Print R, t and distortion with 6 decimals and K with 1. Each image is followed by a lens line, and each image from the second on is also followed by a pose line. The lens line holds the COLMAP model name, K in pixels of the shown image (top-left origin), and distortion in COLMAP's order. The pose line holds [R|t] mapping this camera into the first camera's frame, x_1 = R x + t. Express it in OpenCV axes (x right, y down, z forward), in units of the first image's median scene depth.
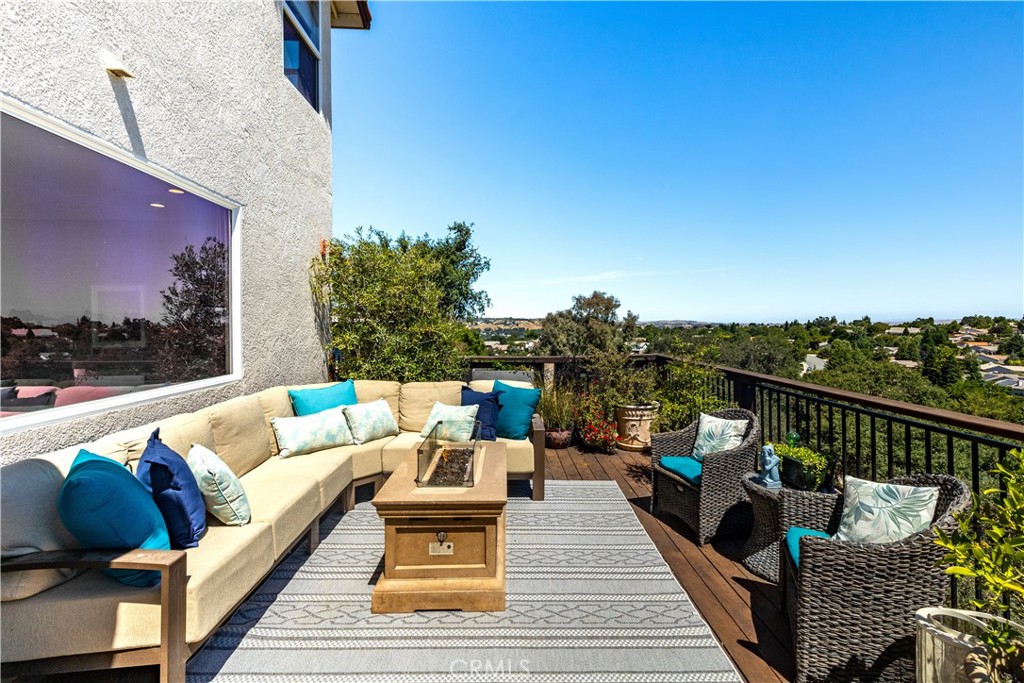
lens RADIAL K [[479.7, 0, 518.0], [0, 479.7, 323.2], [0, 0, 1]] dist [0.008296, -0.001290]
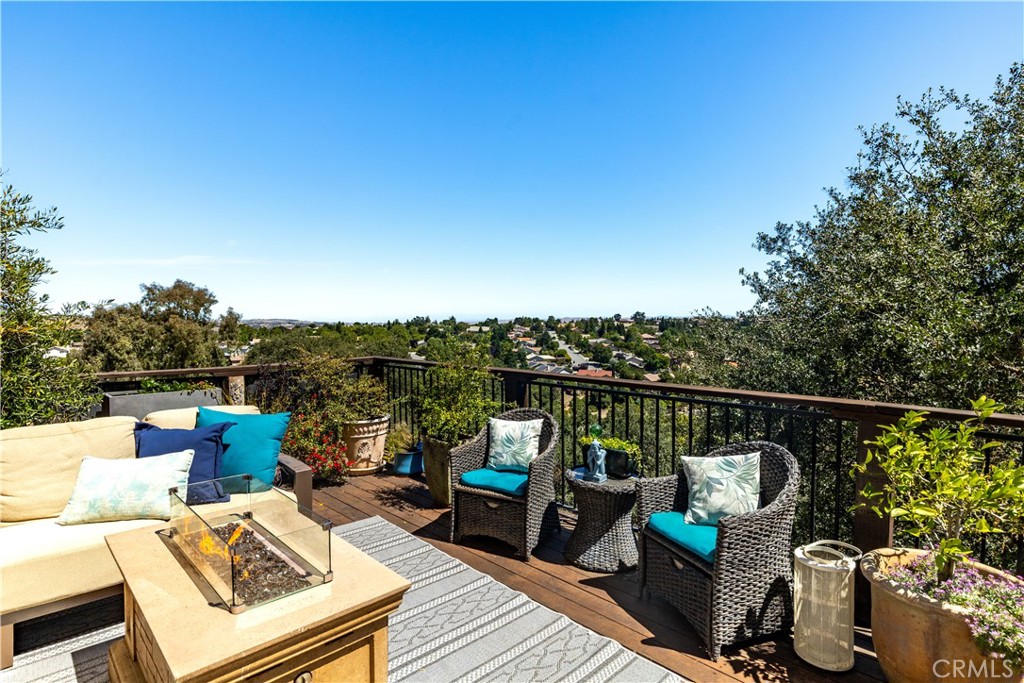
lens RADIAL K [[523.6, 0, 518.5], [0, 523.6, 340.5], [0, 0, 1]] dist [0.001106, -0.001972]
pose [[0.724755, -0.021579, 0.688668, -0.222950], [-0.002048, 0.999438, 0.033472, 0.005100], [-0.689003, -0.025669, 0.724303, 0.208766]]
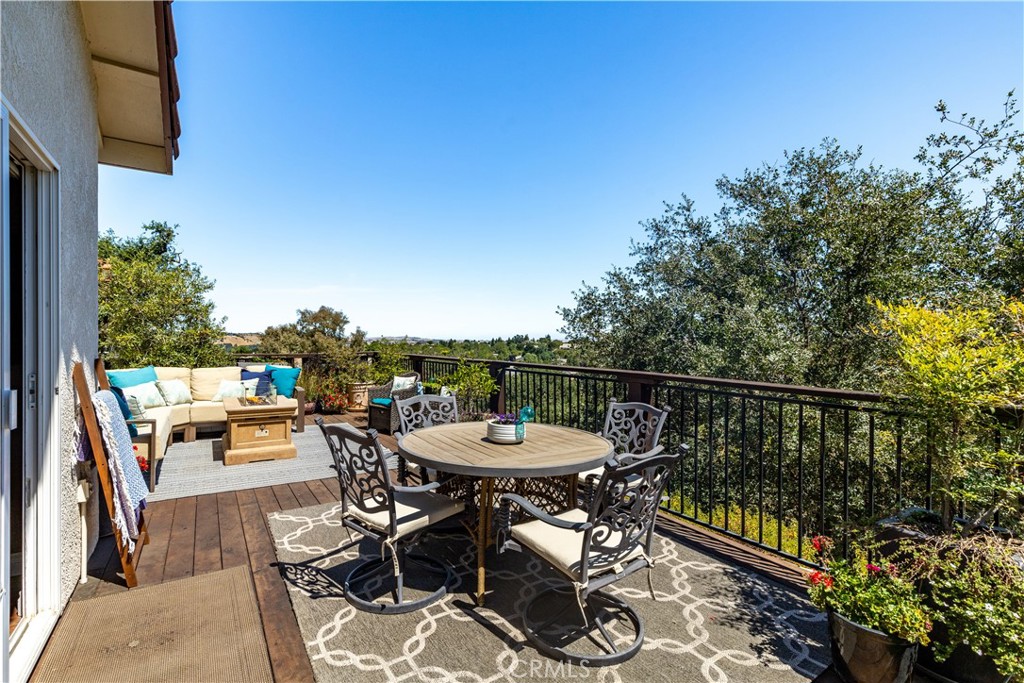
lens RADIAL K [[479.7, 0, 507.3], [0, 479.7, 345.6], [0, 0, 1]] dist [0.008296, -0.001290]
pose [[0.860992, 0.000142, 0.508619, -0.169363], [-0.006137, 0.999930, 0.010109, 0.037959], [-0.508582, -0.011825, 0.860933, -0.727190]]
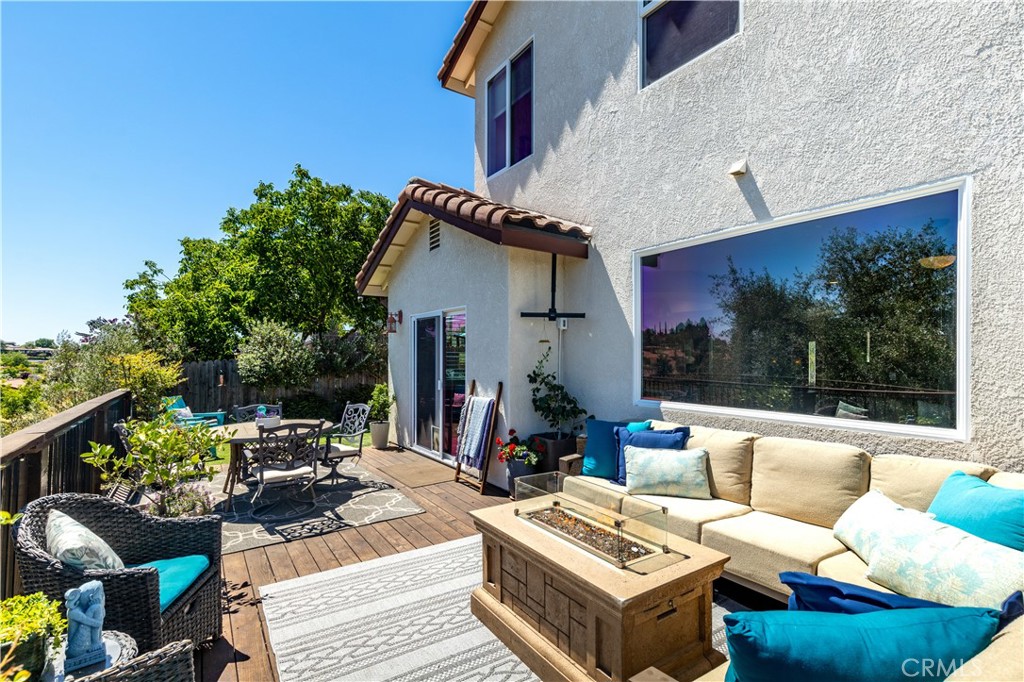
lens RADIAL K [[479.7, 0, 513.4], [0, 479.7, 346.9], [0, 0, 1]] dist [0.008296, -0.001290]
pose [[-0.851324, -0.005551, -0.524611, 0.264893], [0.002341, 0.999894, -0.014378, -0.002937], [0.524636, -0.013468, -0.851220, 1.109941]]
